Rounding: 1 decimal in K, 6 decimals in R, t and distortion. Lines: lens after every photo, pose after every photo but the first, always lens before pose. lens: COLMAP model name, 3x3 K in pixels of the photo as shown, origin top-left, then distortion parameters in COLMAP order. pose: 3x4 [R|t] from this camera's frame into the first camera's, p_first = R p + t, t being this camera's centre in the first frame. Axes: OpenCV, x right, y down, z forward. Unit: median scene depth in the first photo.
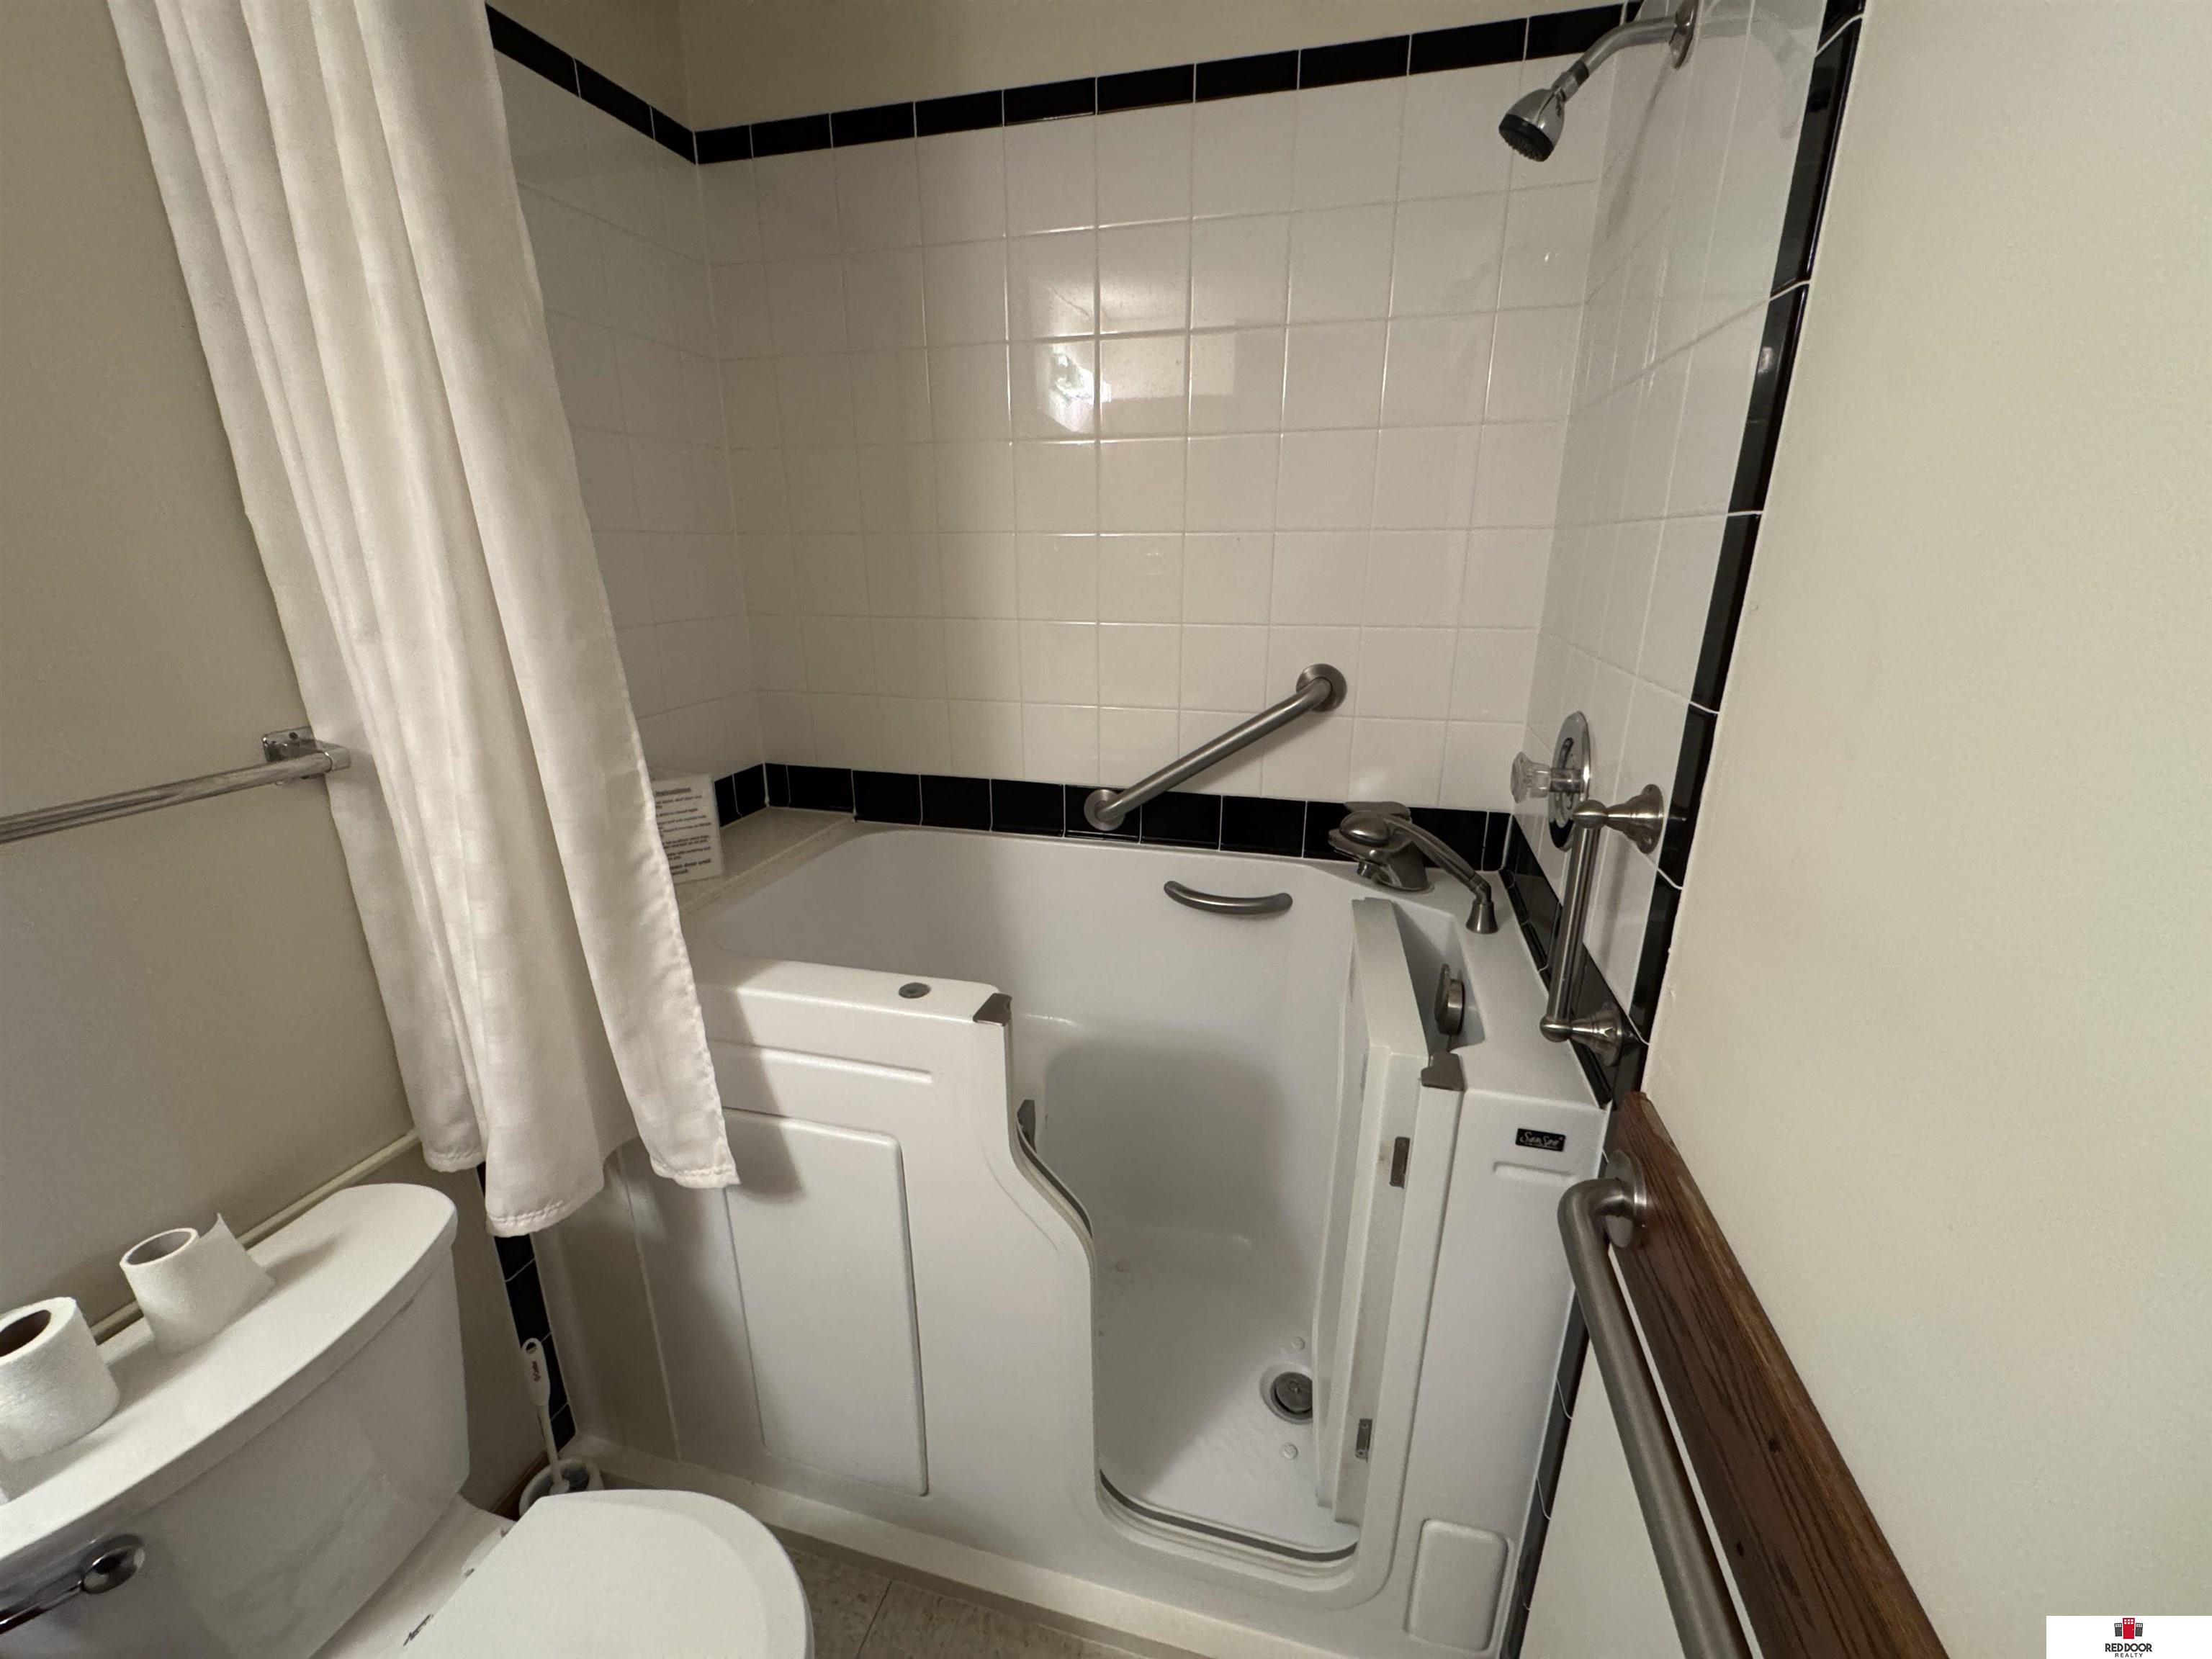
lens RADIAL K [[883.1, 0, 1106.0], [0, 883.1, 829.5], [0, 0, 1]] dist [-0.002879, 0.000030]
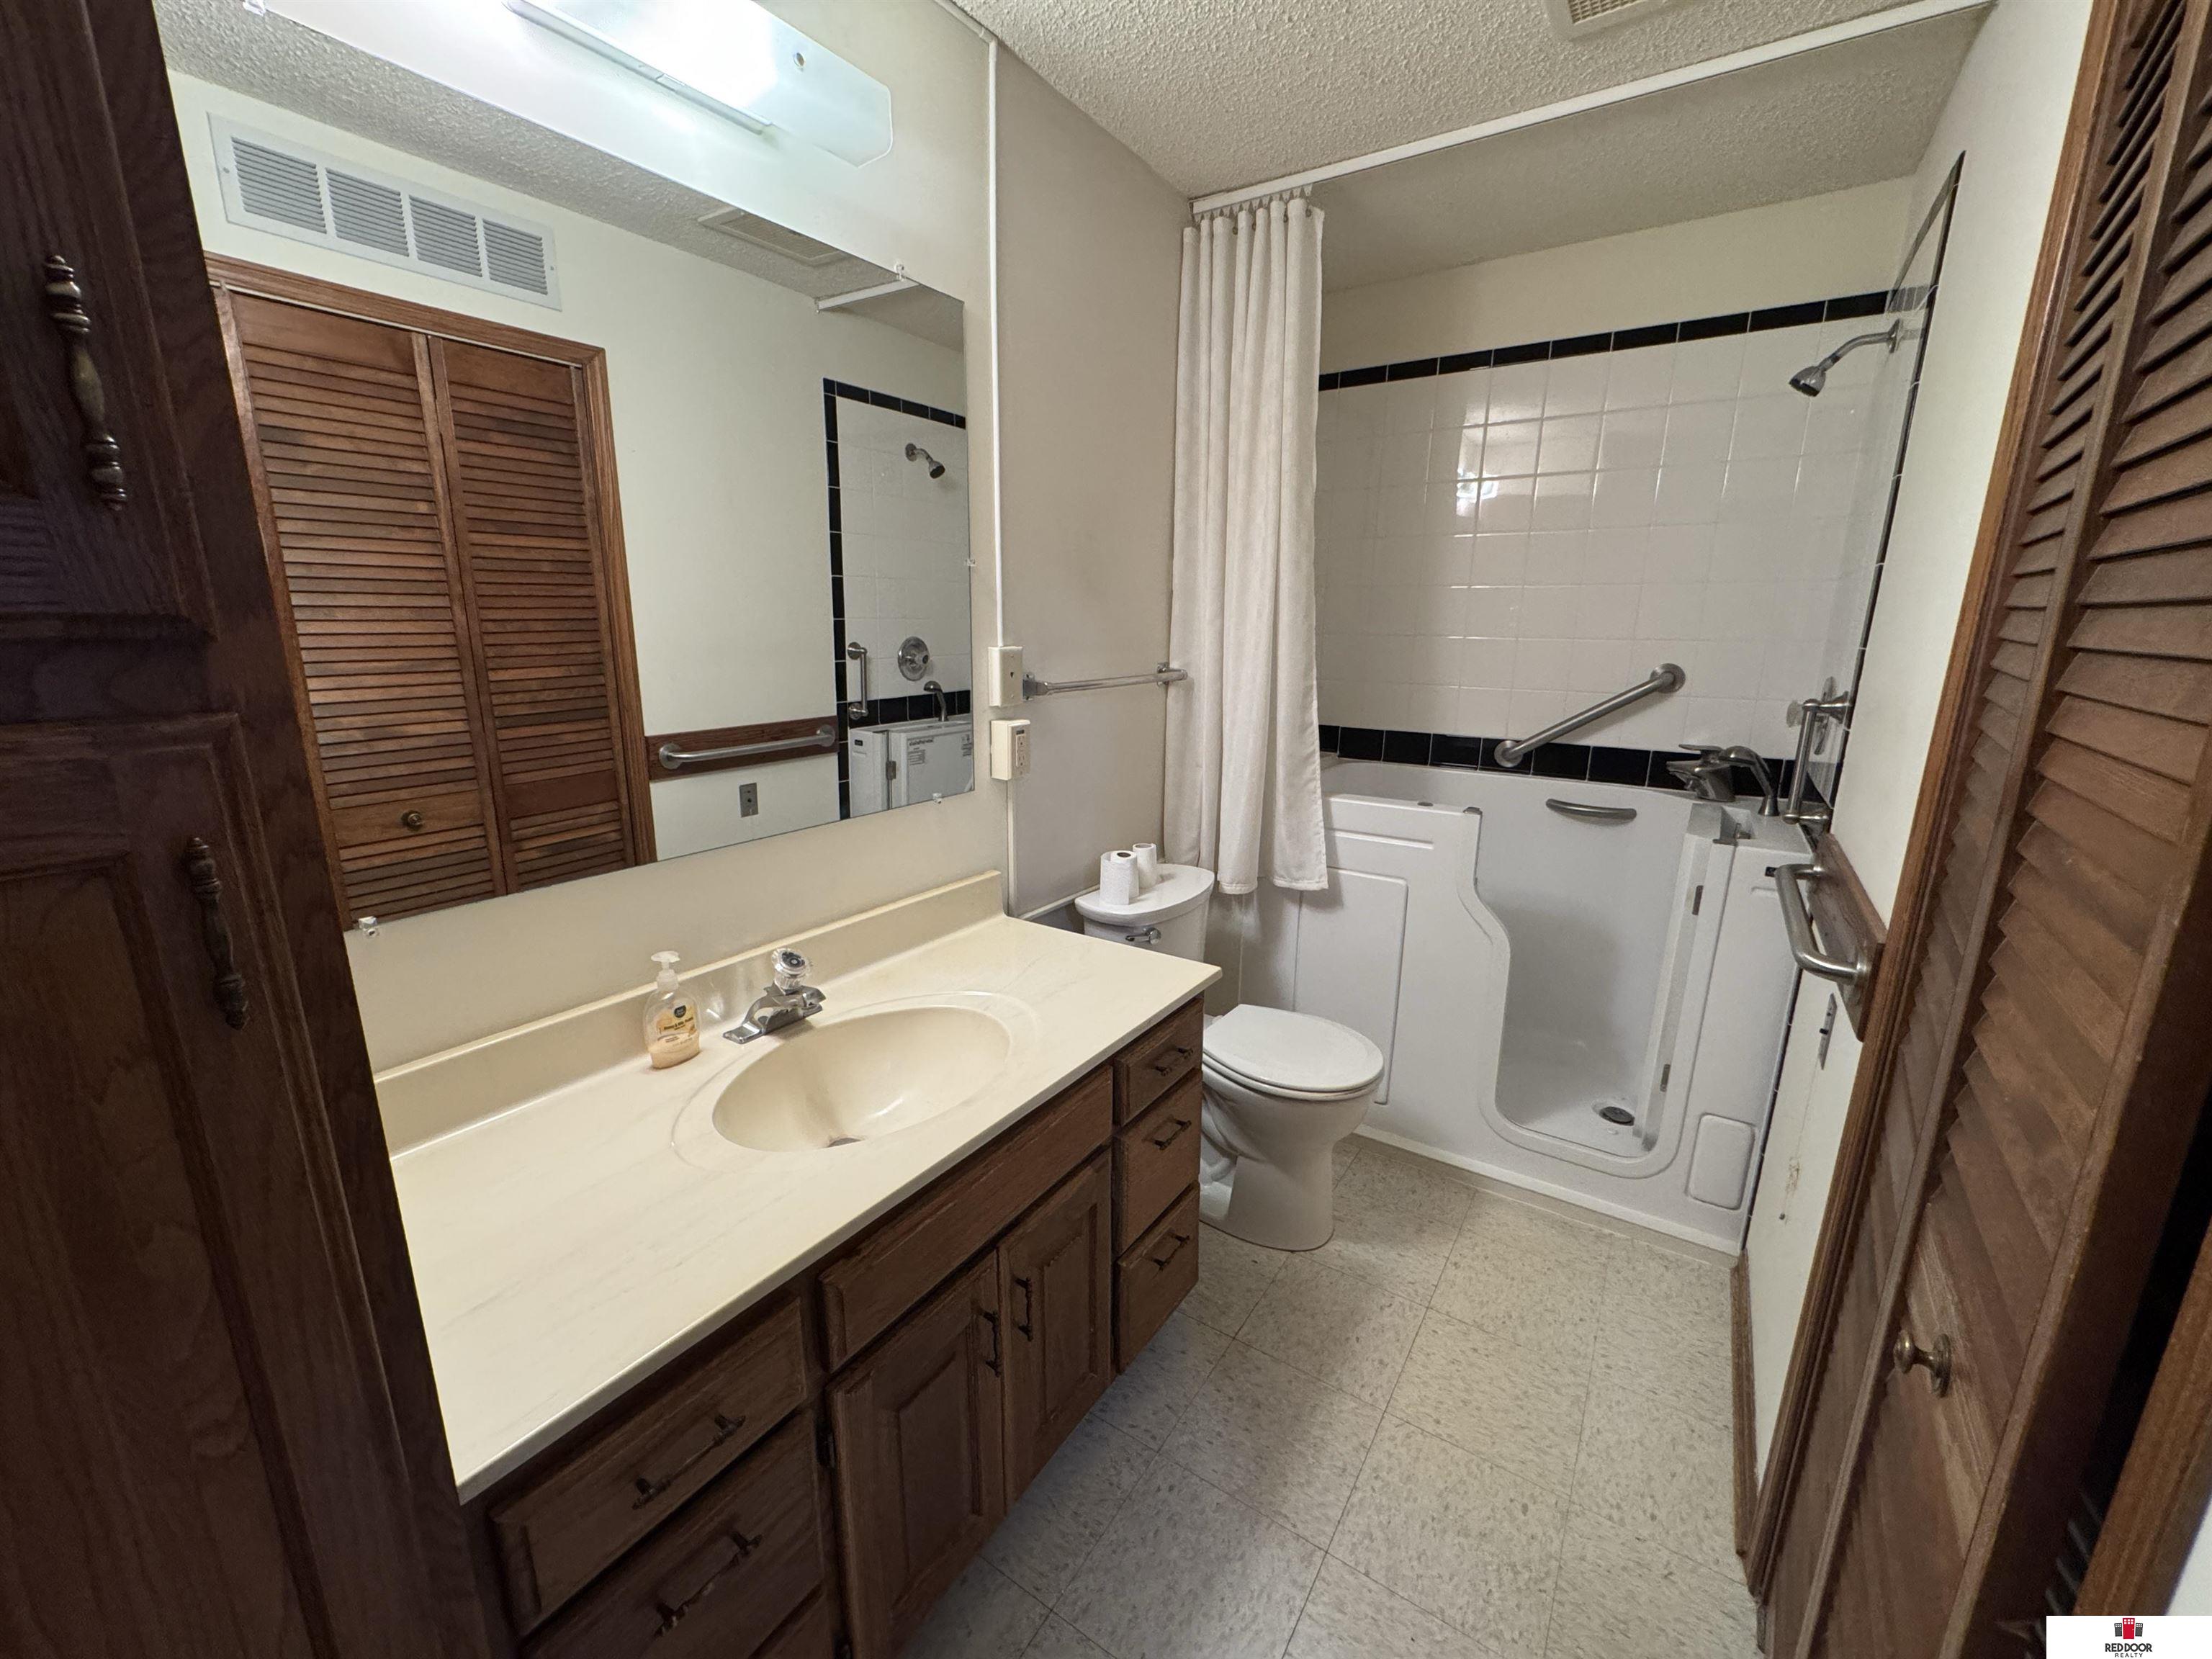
lens RADIAL K [[883.1, 0, 1106.0], [0, 883.1, 829.5], [0, 0, 1]] dist [-0.002879, 0.000030]
pose [[0.946033, 0.085252, -0.312655, -0.287166], [-0.110129, 0.991934, -0.062760, 0.471119], [0.304783, 0.093806, 0.947791, -1.175228]]
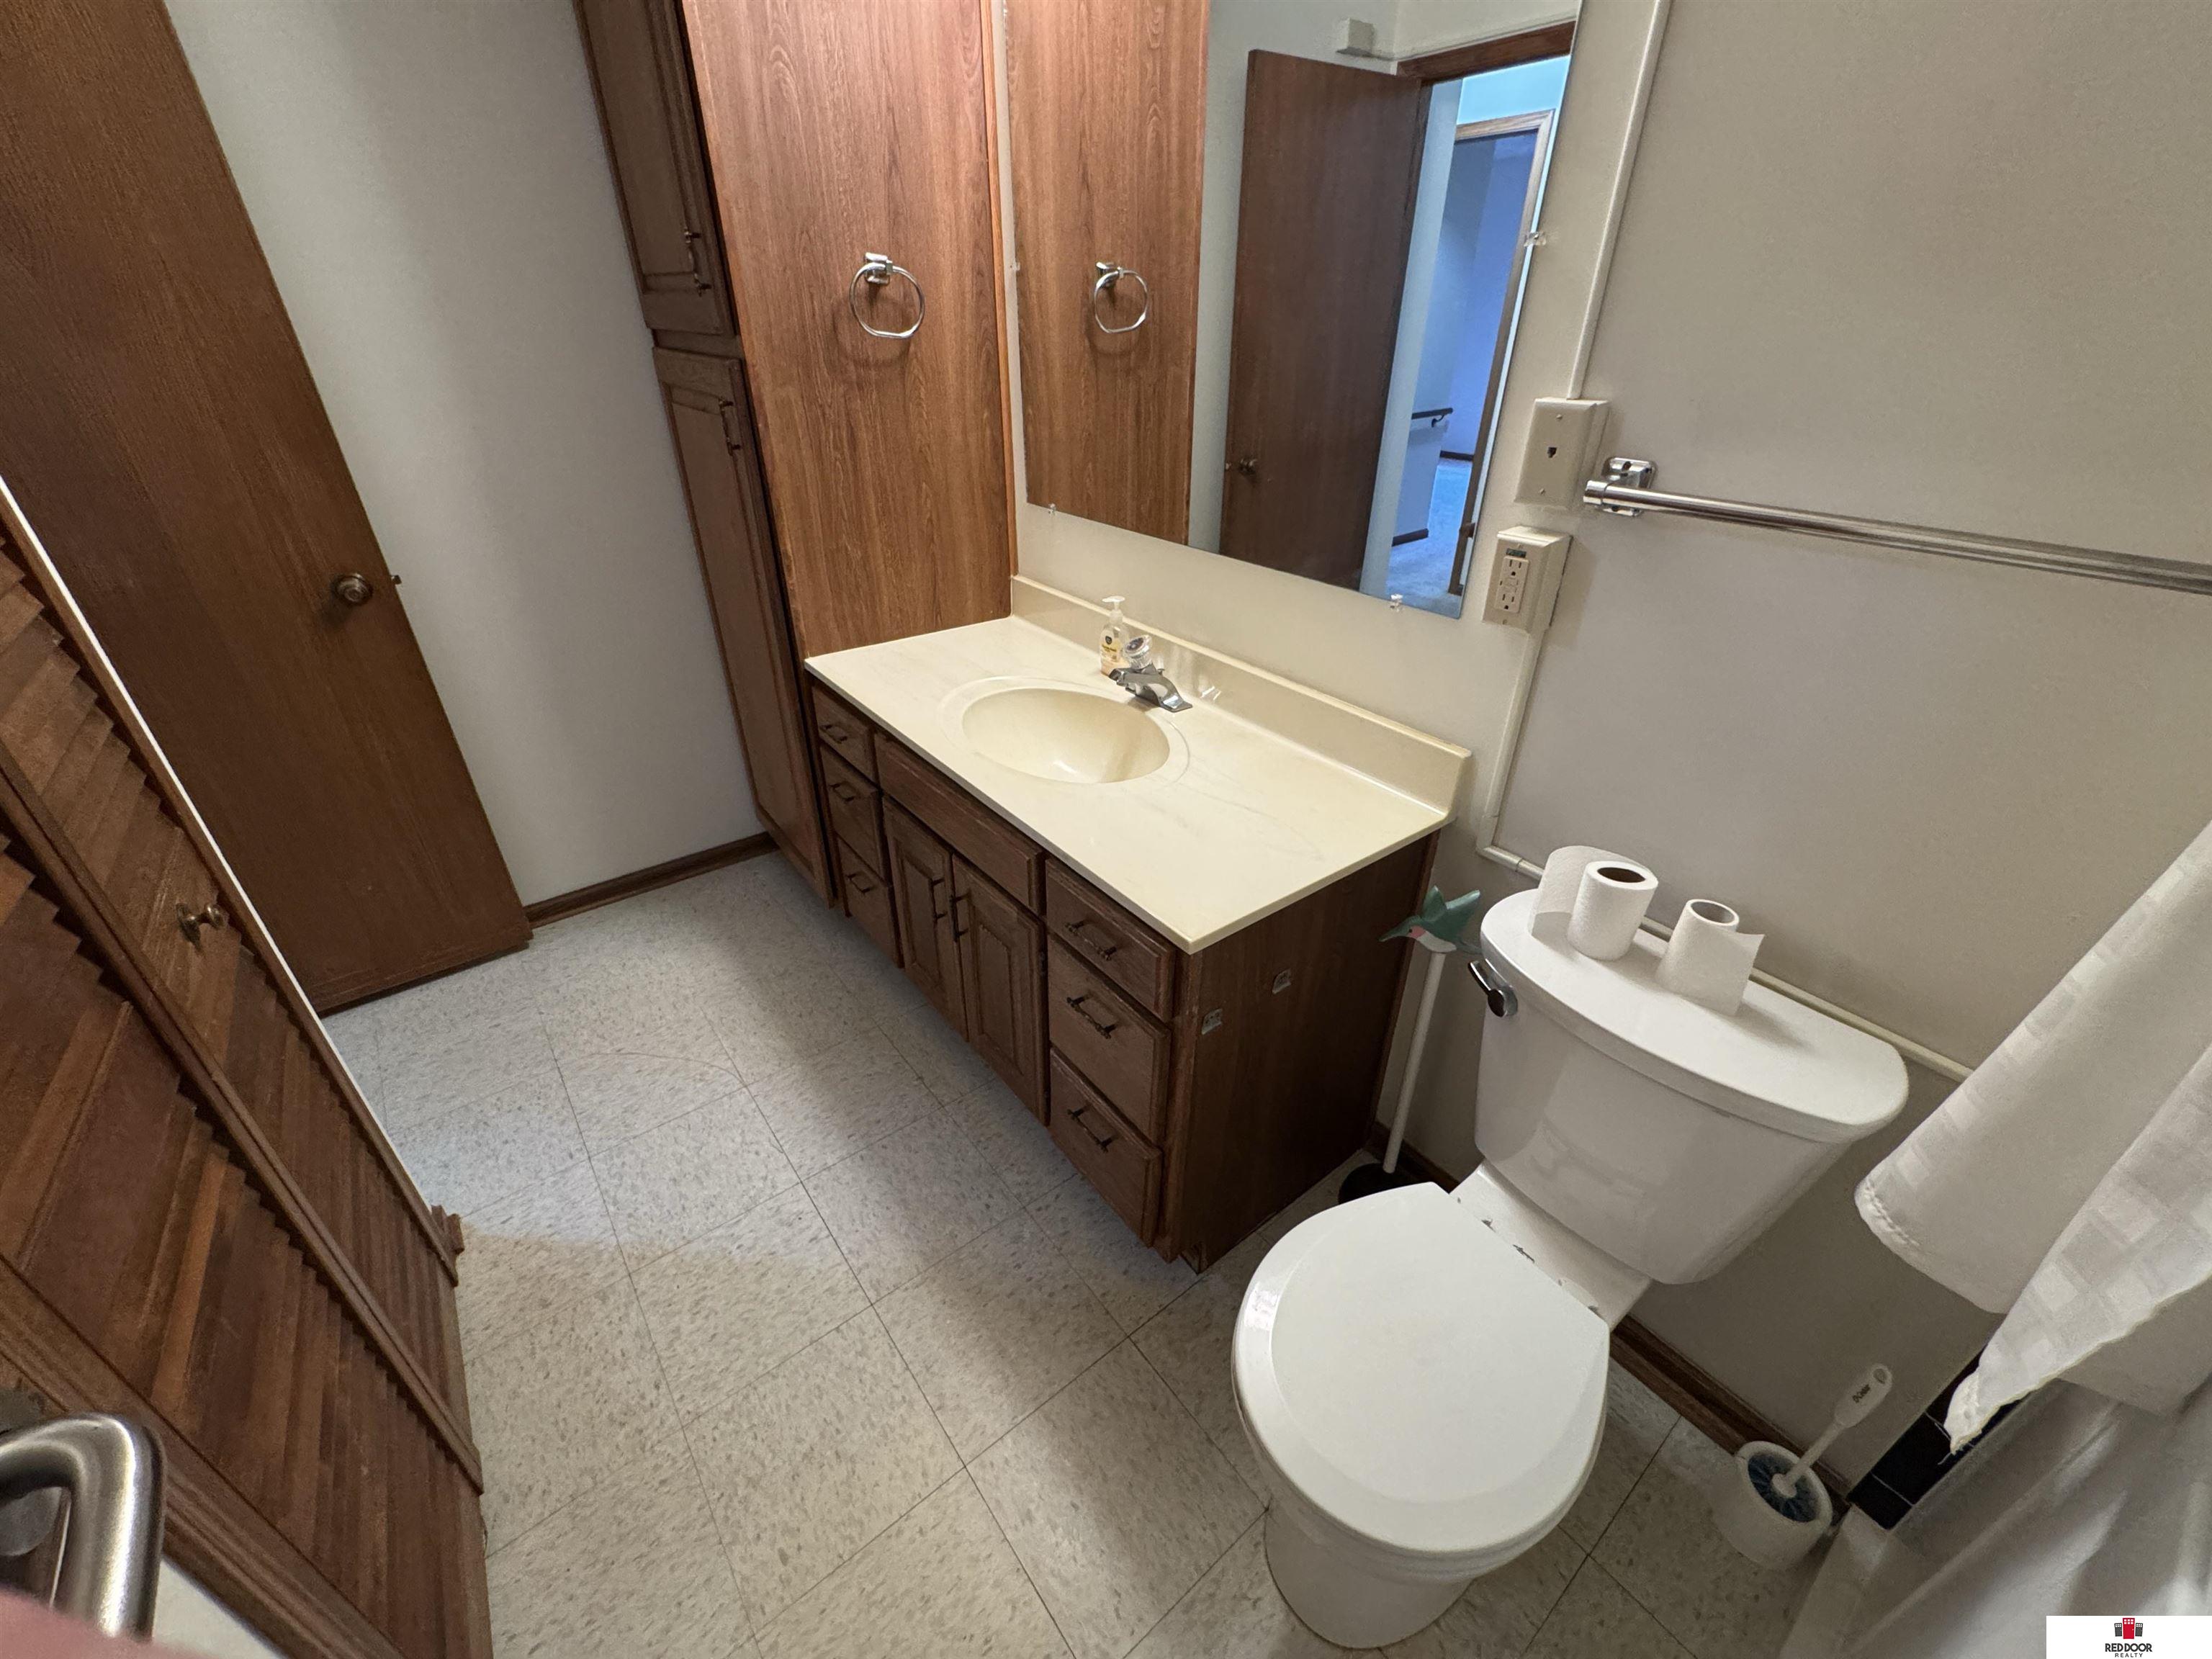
lens RADIAL K [[883.1, 0, 1106.0], [0, 883.1, 829.5], [0, 0, 1]] dist [-0.002879, 0.000030]
pose [[-0.601498, 0.403334, -0.689581, 0.140080], [-0.252580, 0.722896, 0.643136, -0.123945], [0.757894, 0.561020, -0.332946, 0.570113]]
